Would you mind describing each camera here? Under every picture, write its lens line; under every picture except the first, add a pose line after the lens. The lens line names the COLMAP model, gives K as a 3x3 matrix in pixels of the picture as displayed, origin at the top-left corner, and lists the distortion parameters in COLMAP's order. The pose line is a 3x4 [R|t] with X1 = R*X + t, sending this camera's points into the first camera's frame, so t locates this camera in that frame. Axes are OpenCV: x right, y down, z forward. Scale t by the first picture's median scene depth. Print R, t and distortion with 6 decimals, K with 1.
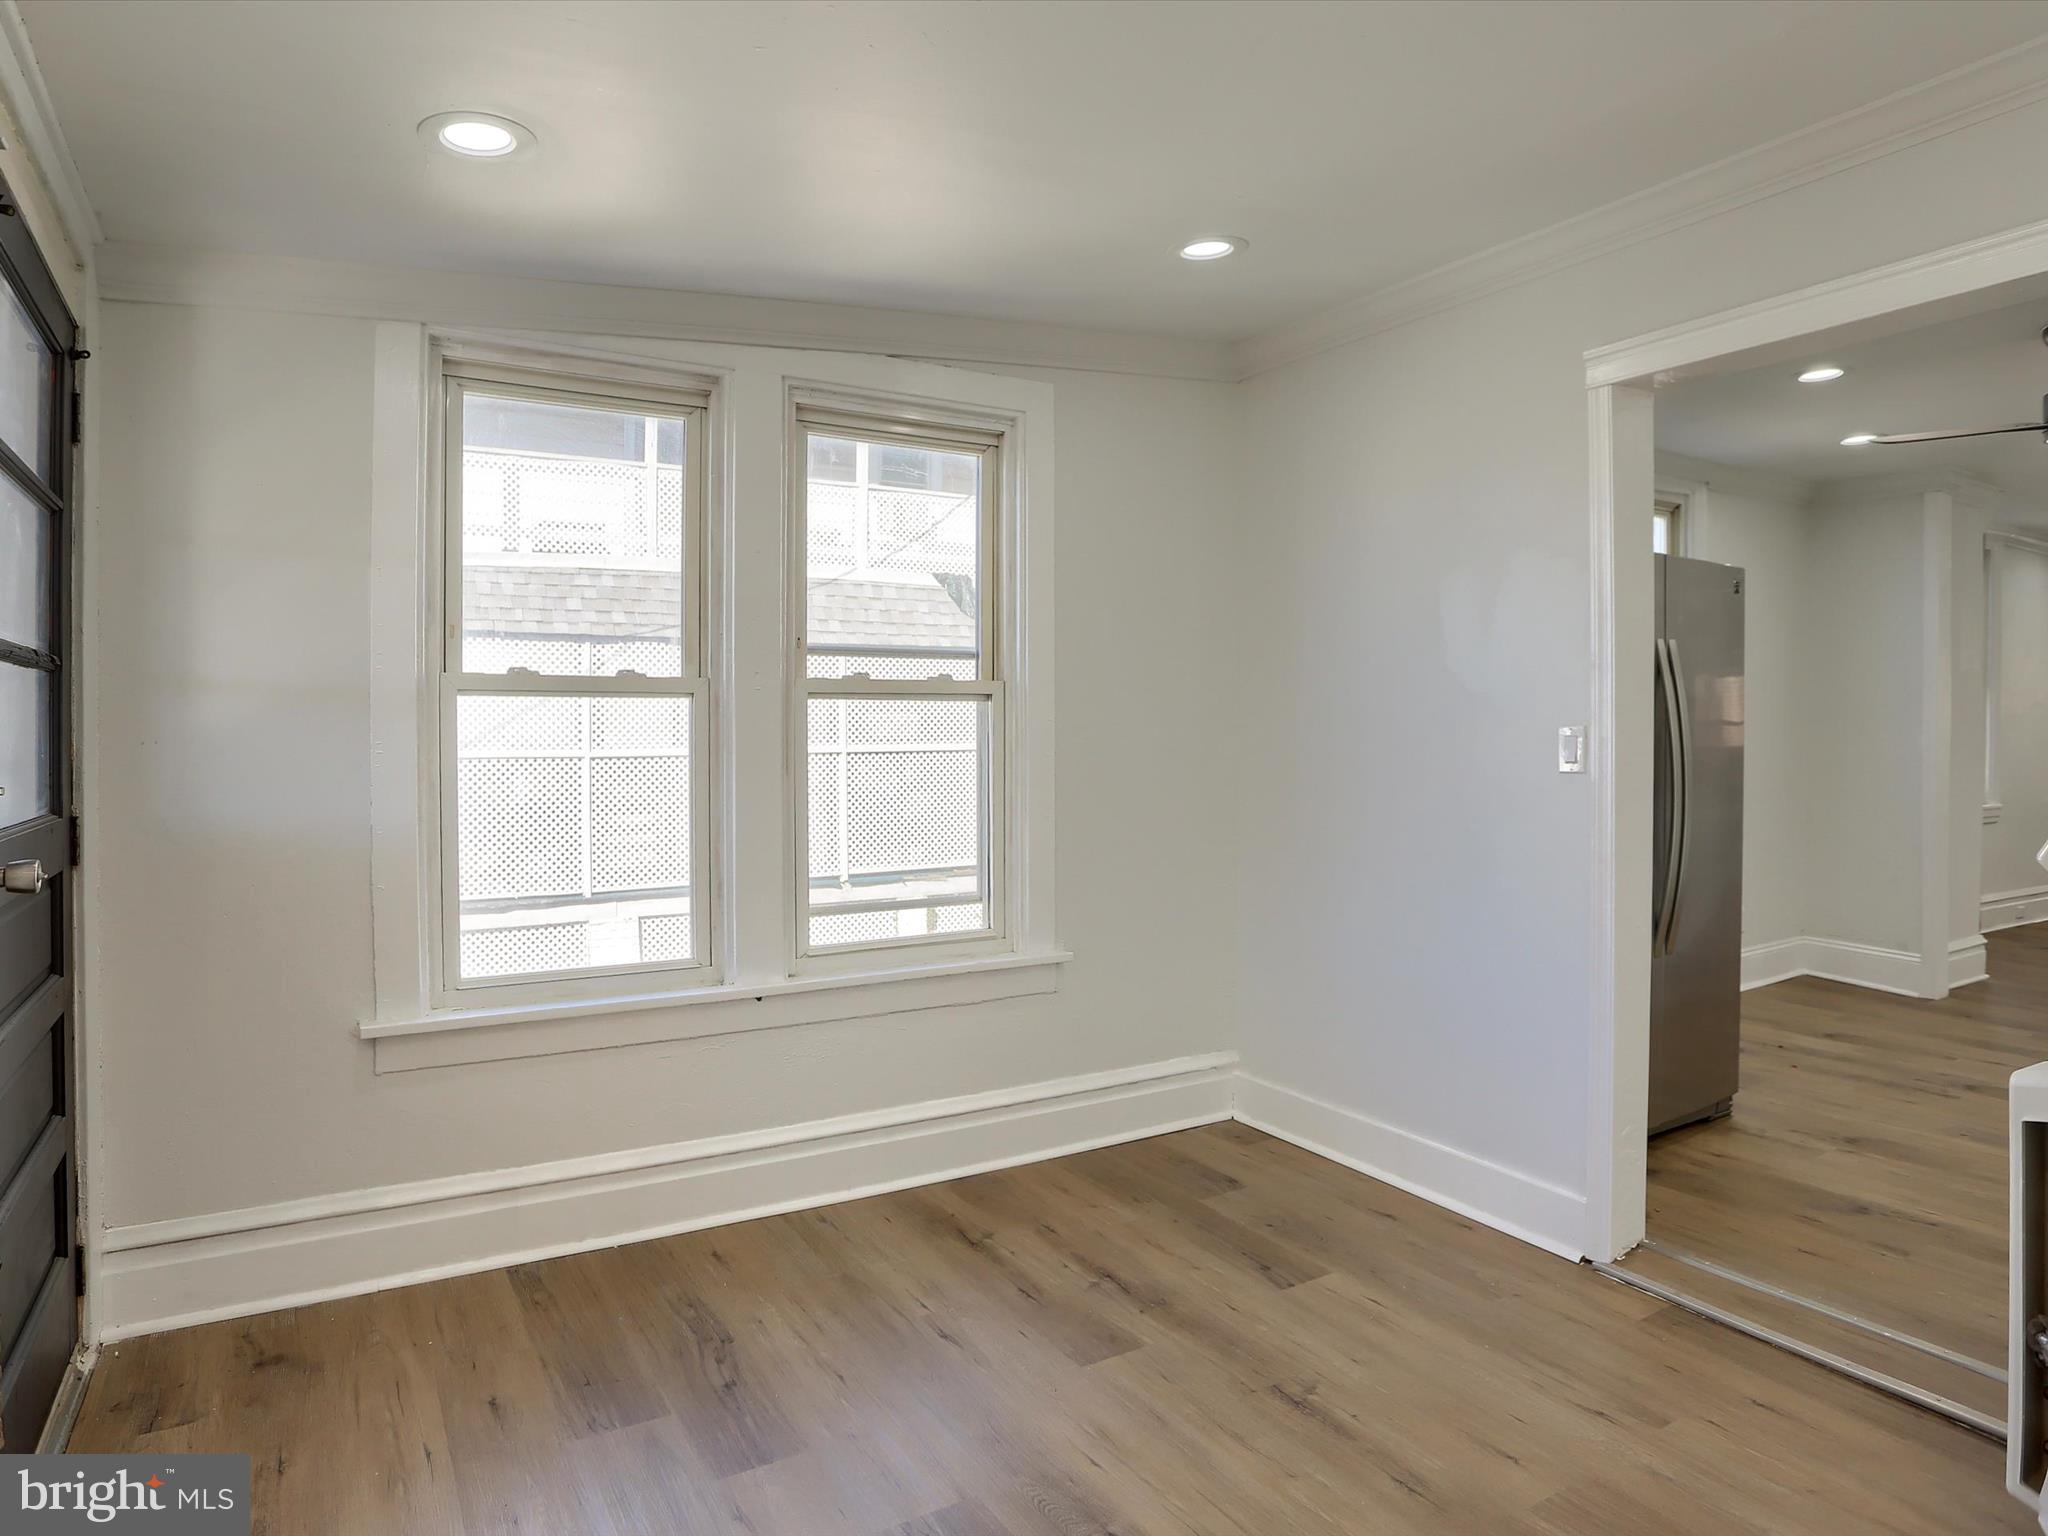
lens RADIAL K [[1166.6, 0, 1021.4], [0, 1166.6, 738.8], [0, 0, 1]] dist [-0.082869, 0.043427]
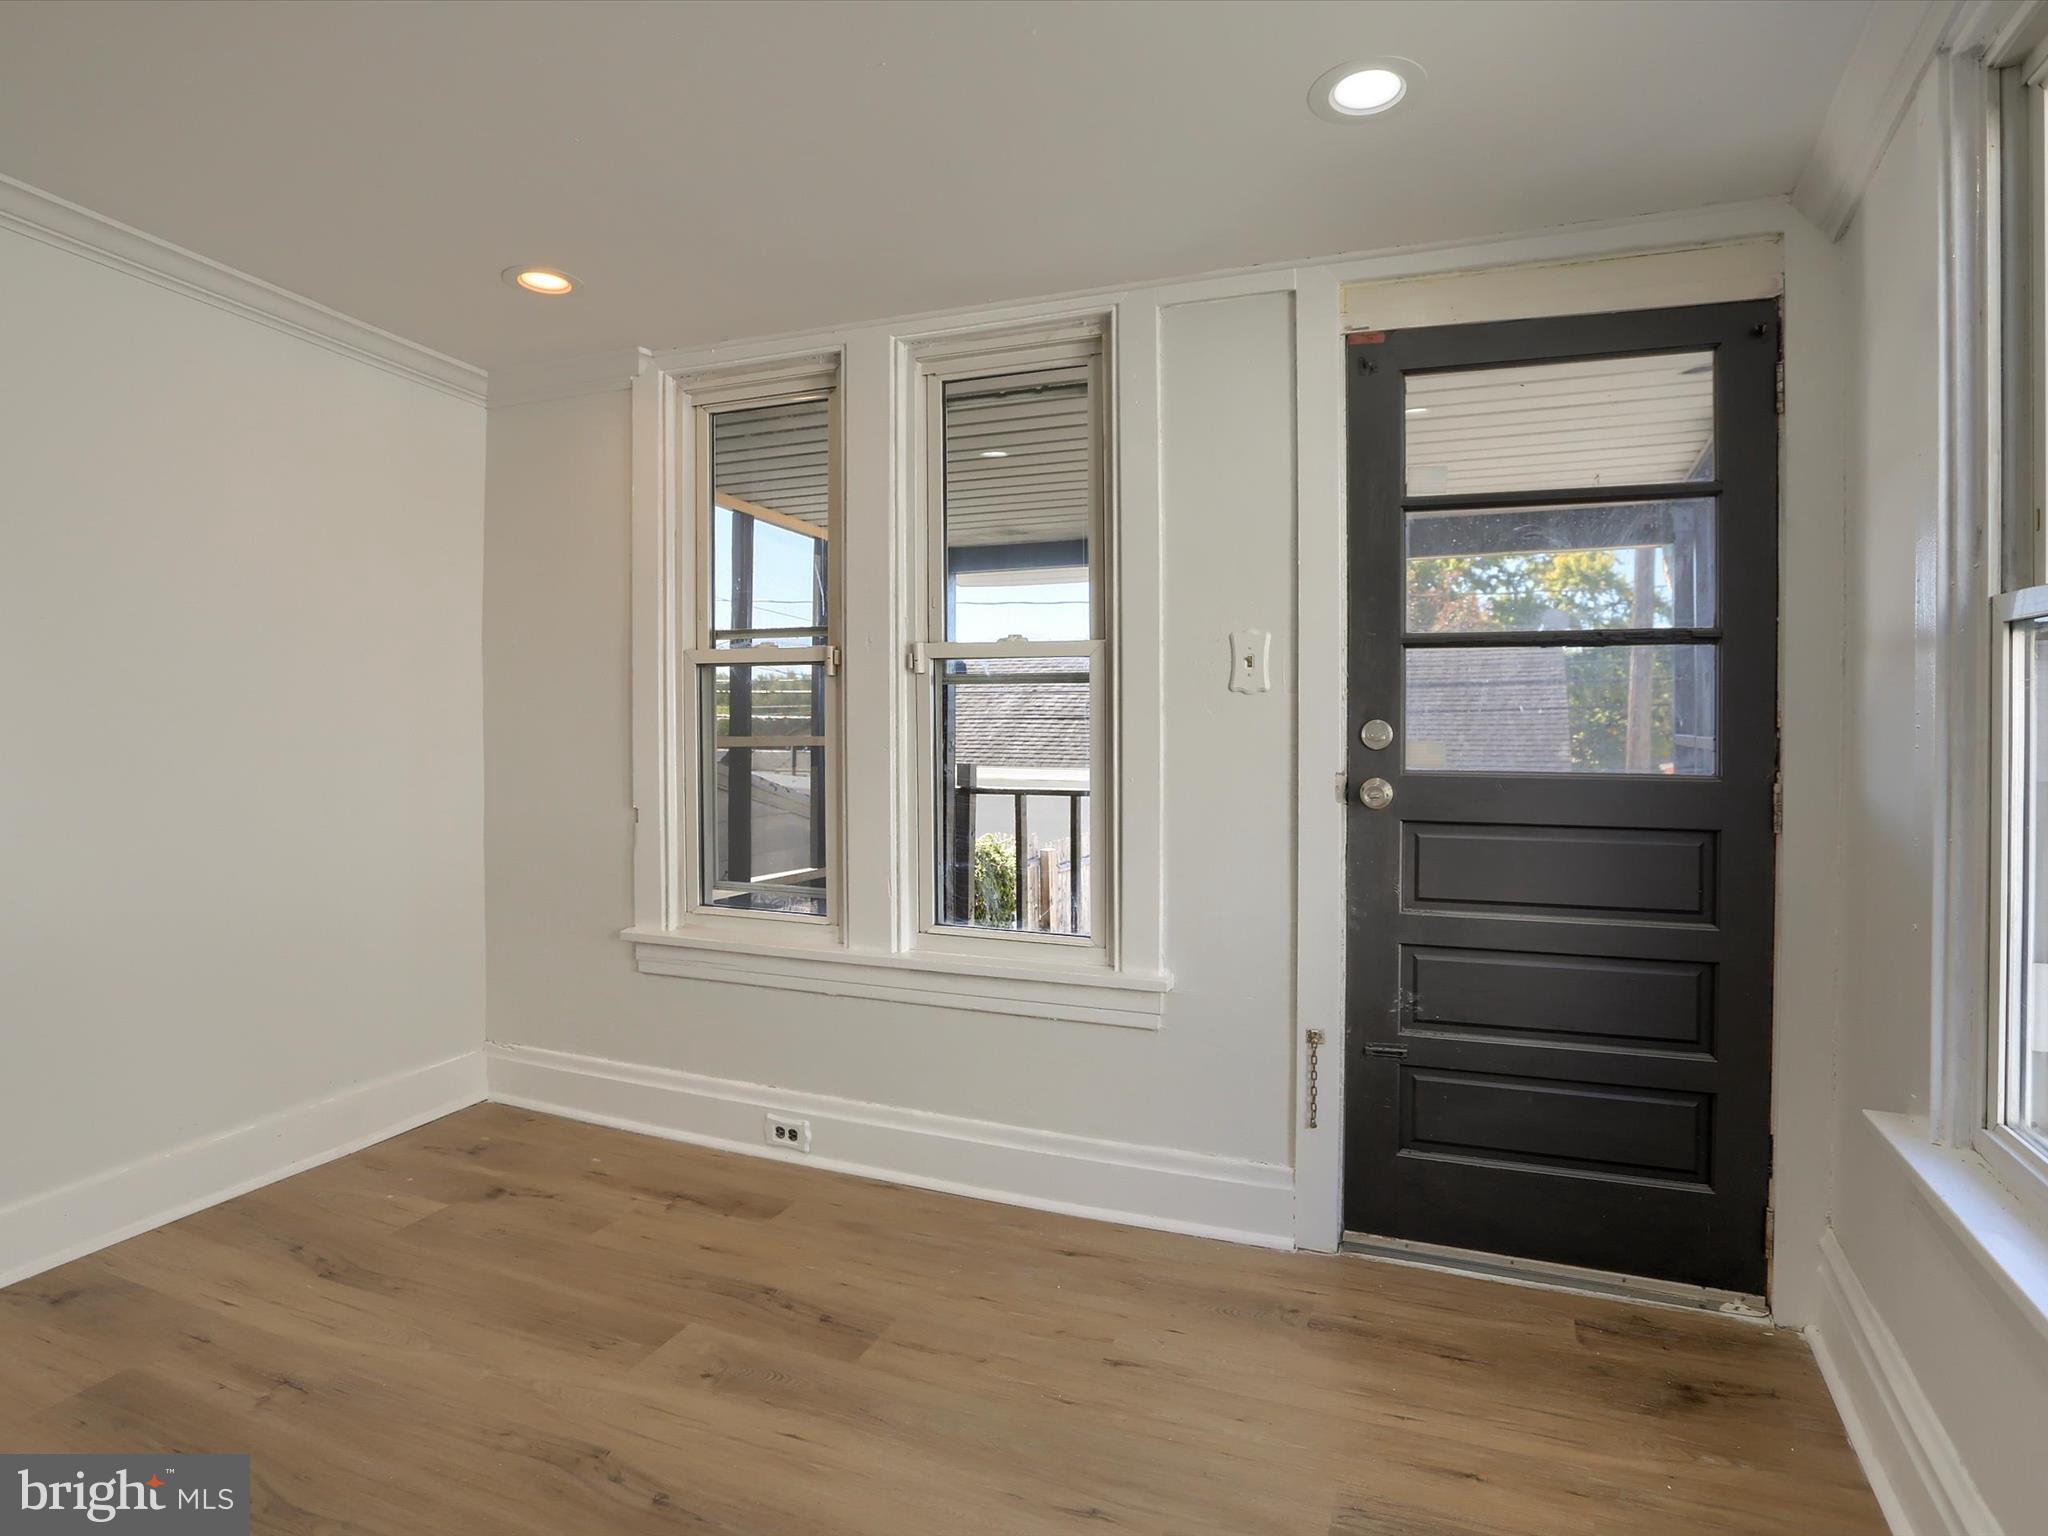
lens RADIAL K [[1166.6, 0, 1021.4], [0, 1166.6, 738.8], [0, 0, 1]] dist [-0.082869, 0.043427]
pose [[-0.808072, 0.007878, -0.589032, 0.277186], [-0.010751, 0.999547, 0.028117, 0.006224], [0.588986, 0.029053, -0.807621, 1.314097]]
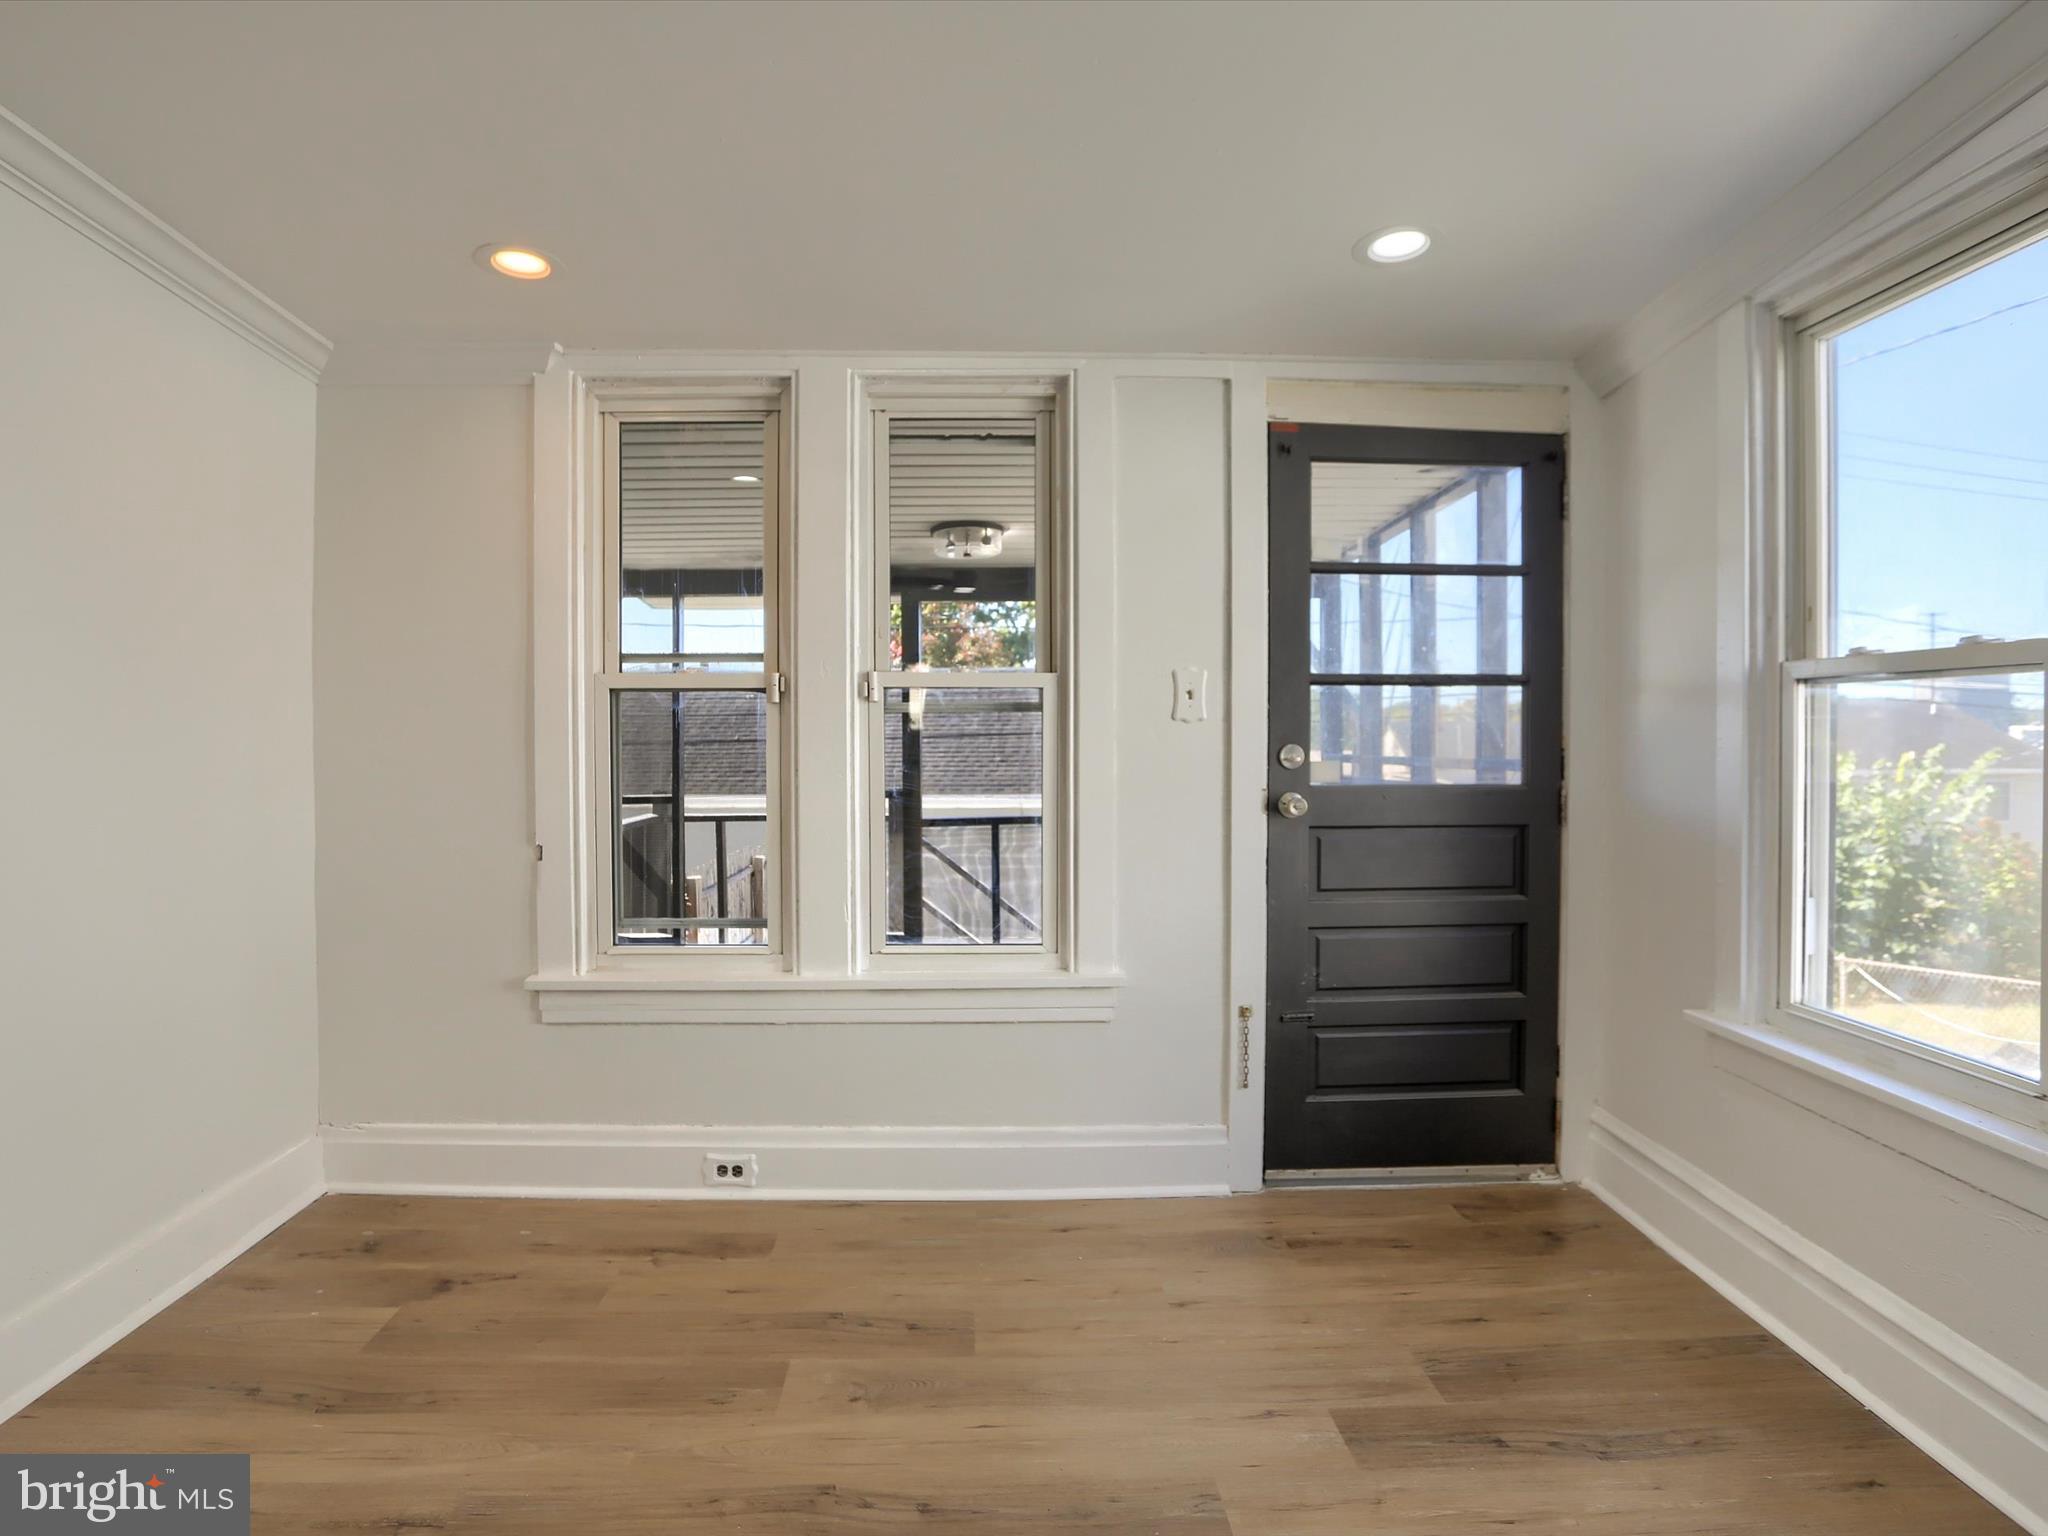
lens RADIAL K [[1151.1, 0, 1015.6], [0, 1151.1, 773.1], [0, 0, 1]] dist [-0.087000, 0.043938]
pose [[-0.488239, 0.024539, -0.872365, 0.642578], [-0.009095, 0.999407, 0.033202, 0.007849], [0.872662, 0.024145, -0.487727, 1.006310]]
